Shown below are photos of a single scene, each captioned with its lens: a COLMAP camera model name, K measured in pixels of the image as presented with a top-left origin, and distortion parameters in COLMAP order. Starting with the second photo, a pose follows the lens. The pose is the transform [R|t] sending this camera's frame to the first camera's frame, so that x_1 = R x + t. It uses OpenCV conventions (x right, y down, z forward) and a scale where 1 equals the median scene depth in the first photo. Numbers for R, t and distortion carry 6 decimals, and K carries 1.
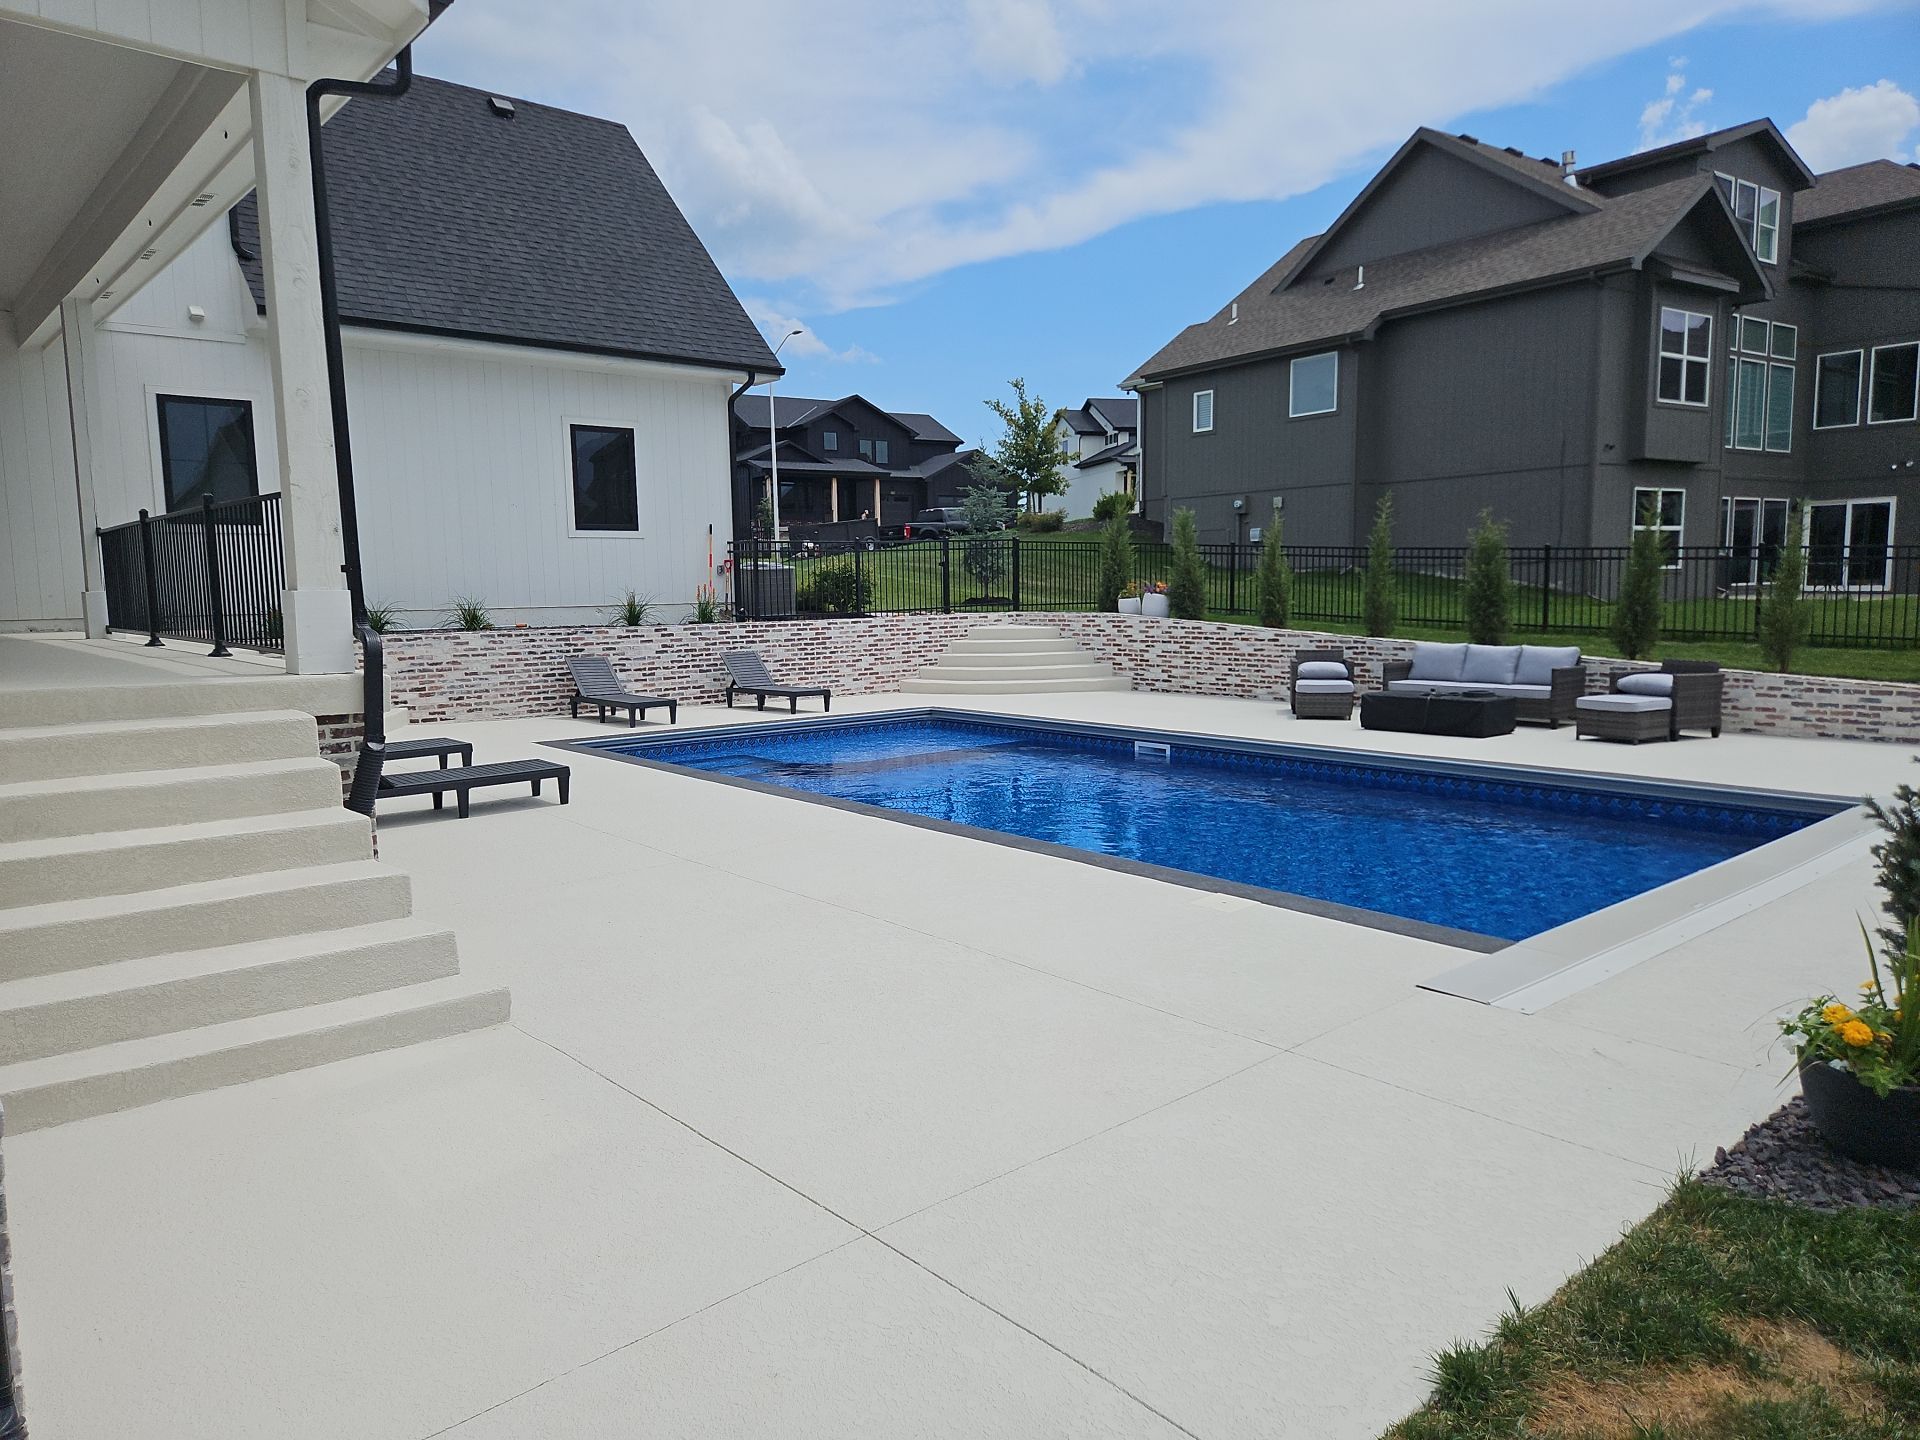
lens RADIAL K [[1281.0, 0, 927.1], [0, 1281.0, 721.6], [0, 0, 1]] dist [0.063825, -0.056651]
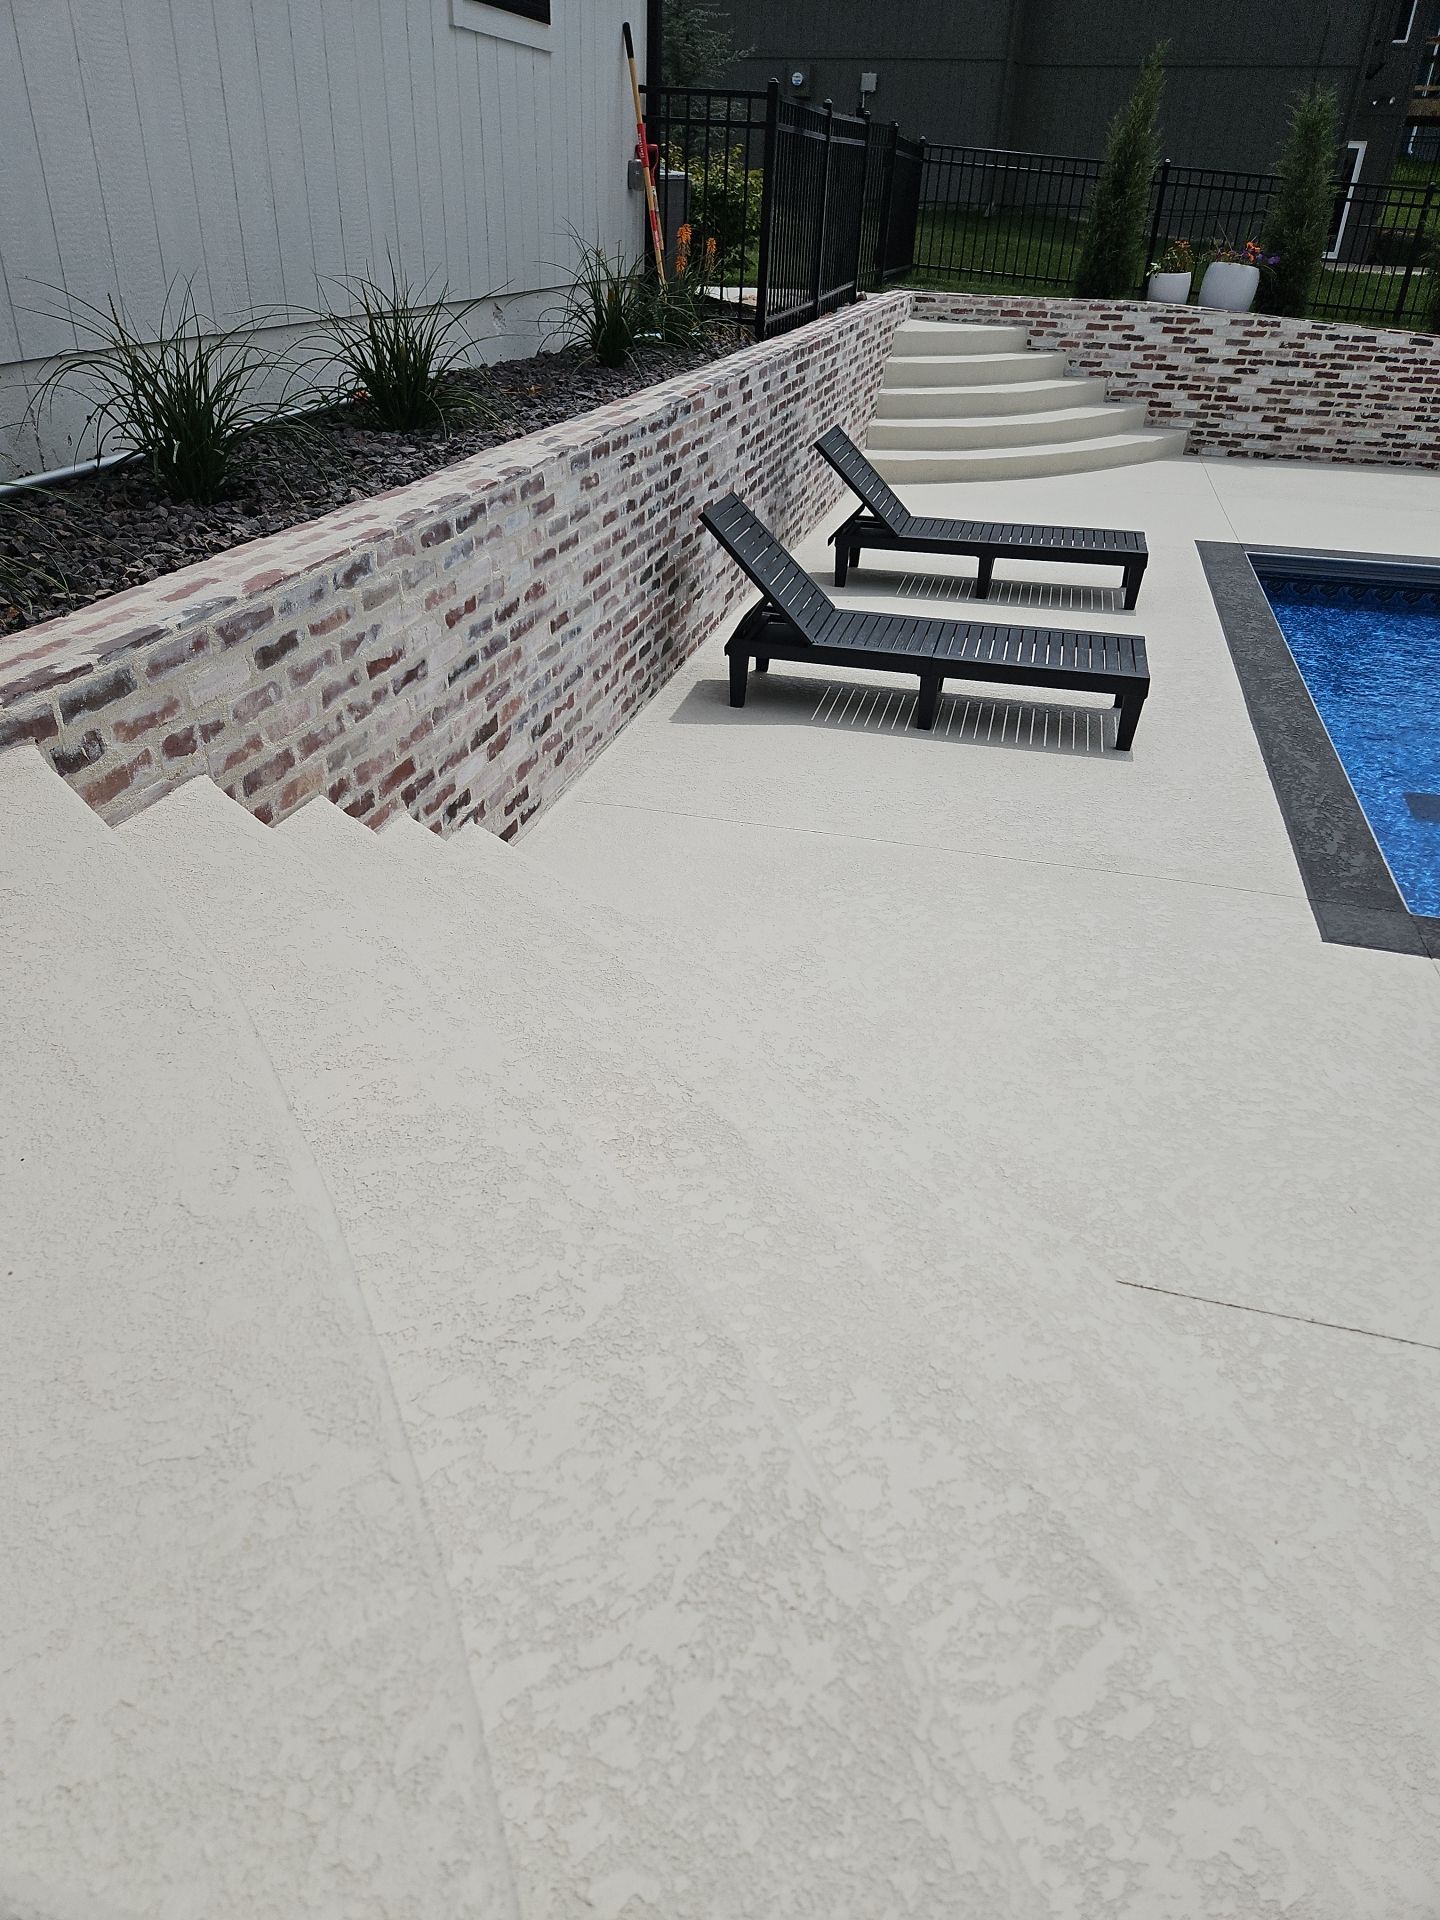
lens RADIAL K [[1281.0, 0, 711.4], [0, 1281.0, 976.4], [0, 0, 1]] dist [0.063825, -0.056651]
pose [[0.812118, -0.264992, 0.519850, -0.438435], [0.021213, 0.903747, 0.427542, -0.075732], [-0.583108, -0.336186, 0.739570, 0.686384]]
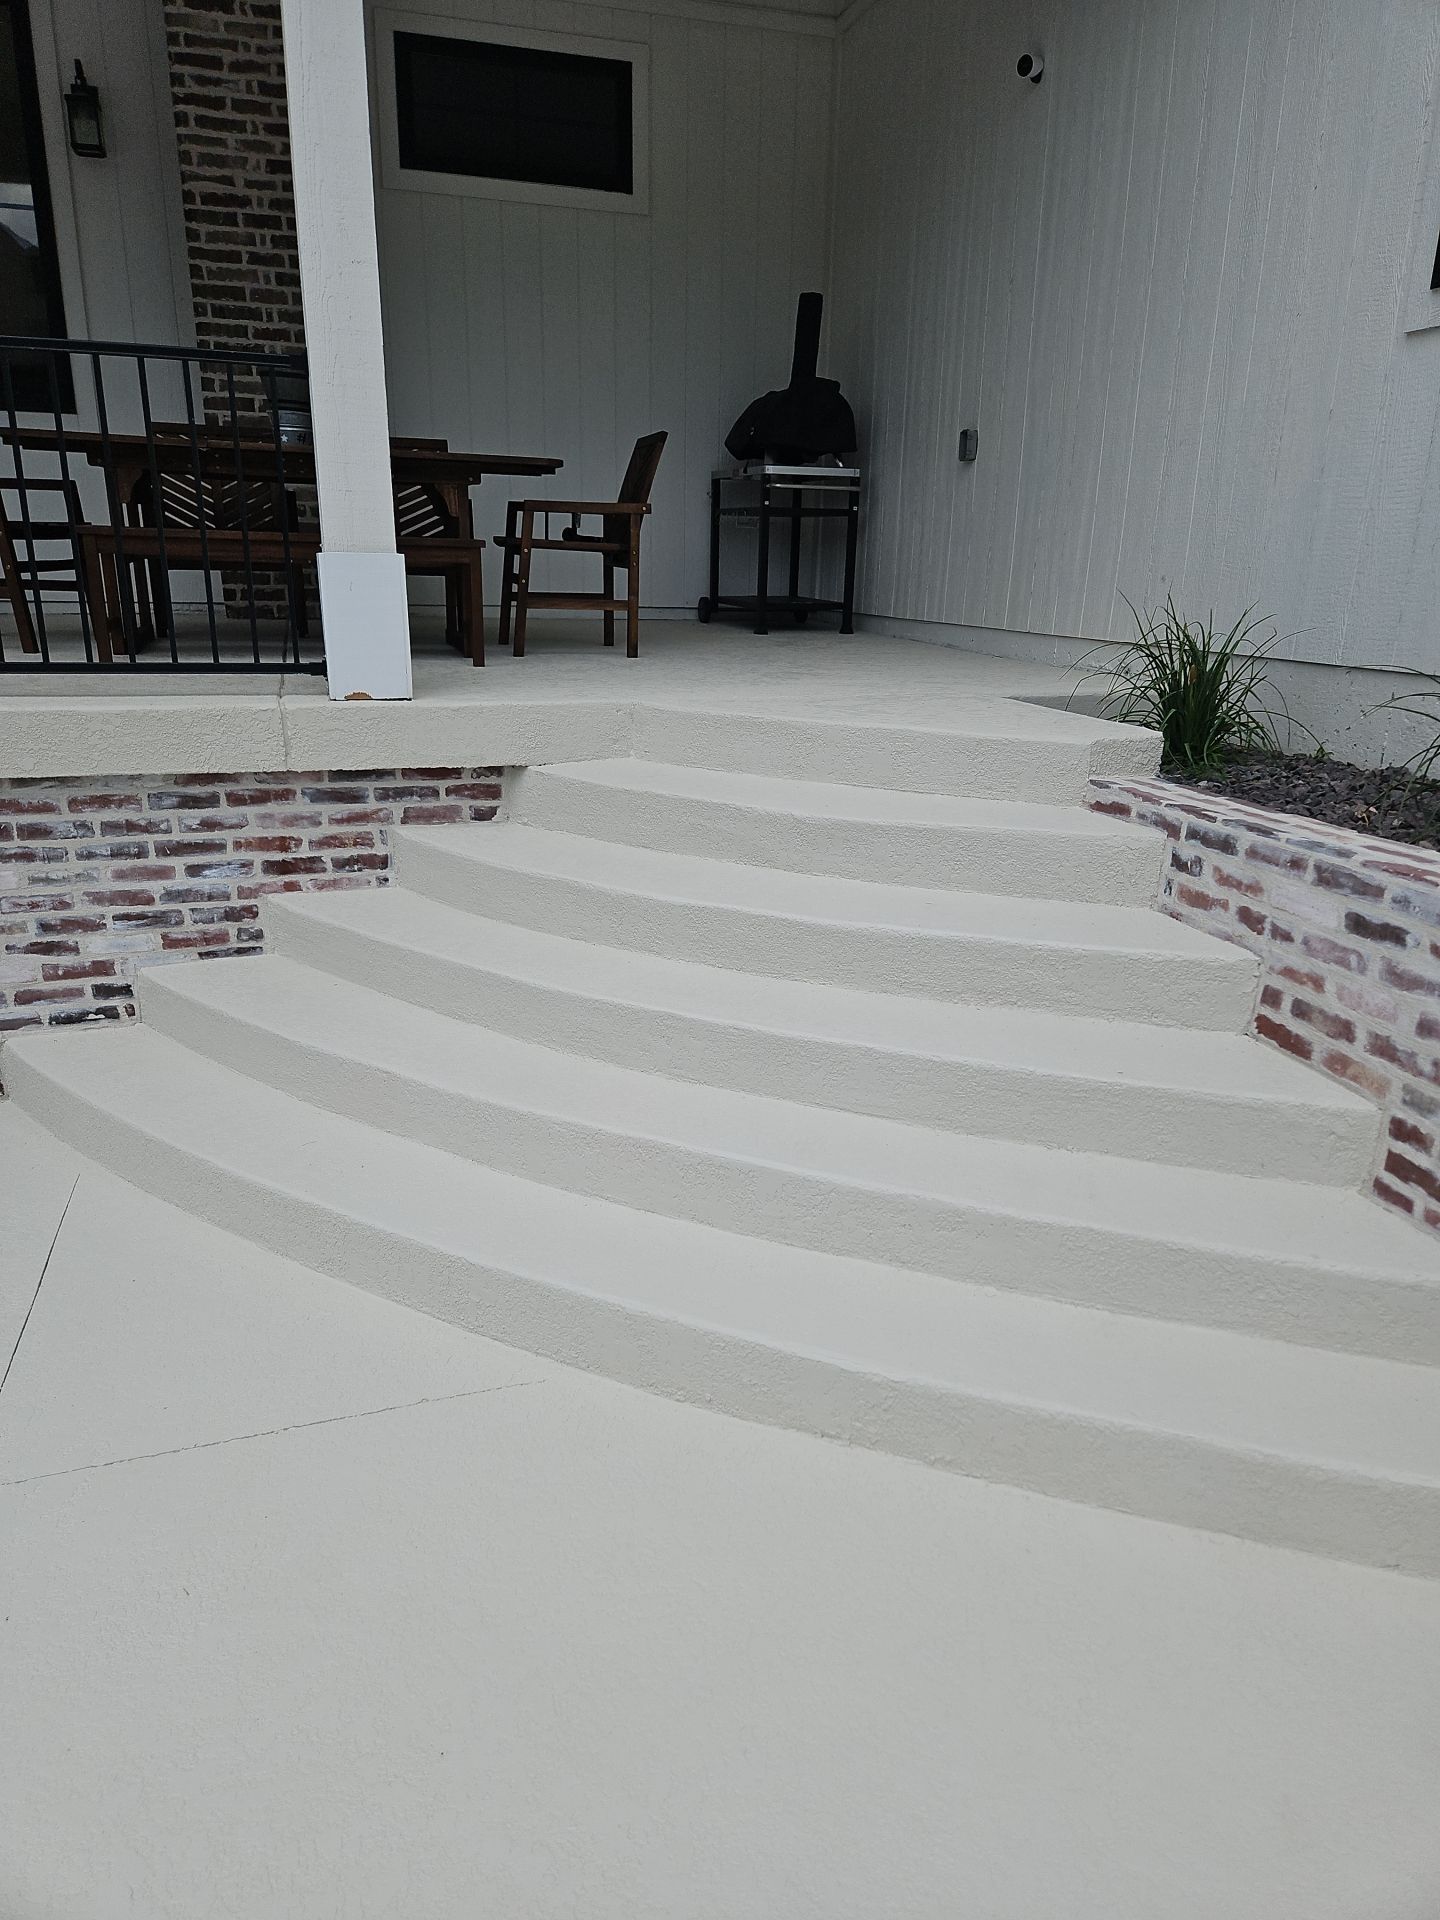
lens RADIAL K [[1281.0, 0, 734.8], [0, 1281.0, 951.9], [0, 0, 1]] dist [0.063825, -0.056651]
pose [[-0.384227, 0.281456, -0.879291, -0.230747], [-0.111848, 0.931193, 0.346944, -0.087753], [0.916439, 0.231652, -0.326309, 0.822609]]
